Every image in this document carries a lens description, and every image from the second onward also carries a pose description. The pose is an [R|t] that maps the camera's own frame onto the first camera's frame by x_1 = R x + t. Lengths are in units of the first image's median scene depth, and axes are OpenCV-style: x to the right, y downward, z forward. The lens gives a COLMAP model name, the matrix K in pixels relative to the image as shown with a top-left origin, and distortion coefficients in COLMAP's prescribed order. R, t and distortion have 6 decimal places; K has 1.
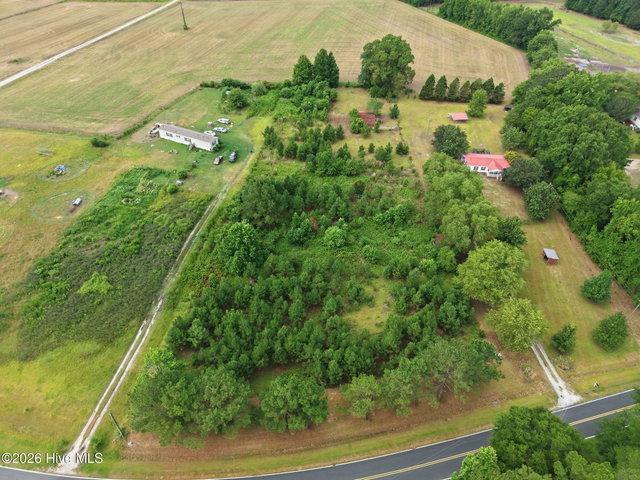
lens RADIAL K [[423.3, 0, 320.0], [0, 423.3, 240.0], [0, 0, 1]] dist [0.000219, -0.002621]
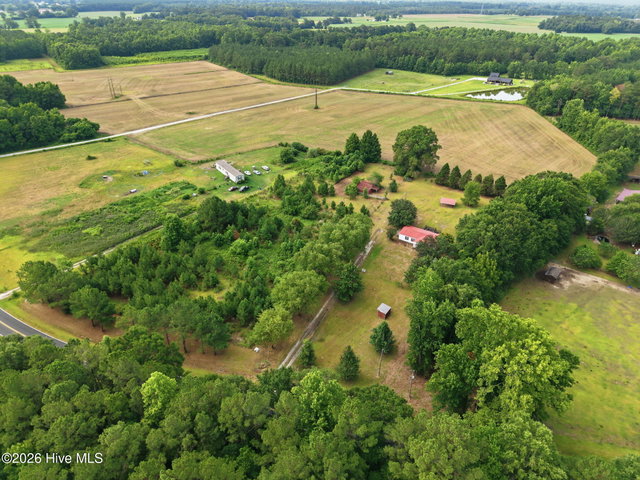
lens RADIAL K [[436.6, 0, 320.0], [0, 436.6, 240.0], [0, 0, 1]] dist [0.008663, -0.001609]
pose [[0.859040, 0.239439, -0.452460, 0.619529], [-0.327761, 0.936206, -0.126851, 0.045159], [0.393223, 0.257269, 0.882717, -0.065330]]
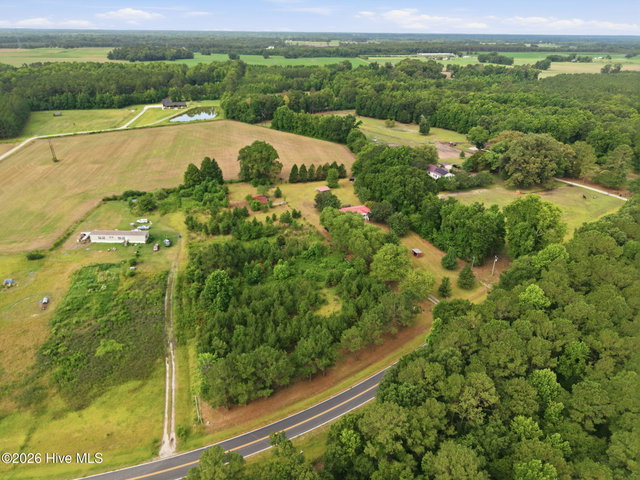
lens RADIAL K [[431.3, 0, 320.0], [0, 431.3, 240.0], [0, 0, 1]] dist [-0.005142, -0.005810]
pose [[0.908752, -0.191354, 0.370883, -0.250799], [0.278017, 0.940360, -0.196035, 0.147002], [-0.311251, 0.281259, 0.907753, -0.233142]]
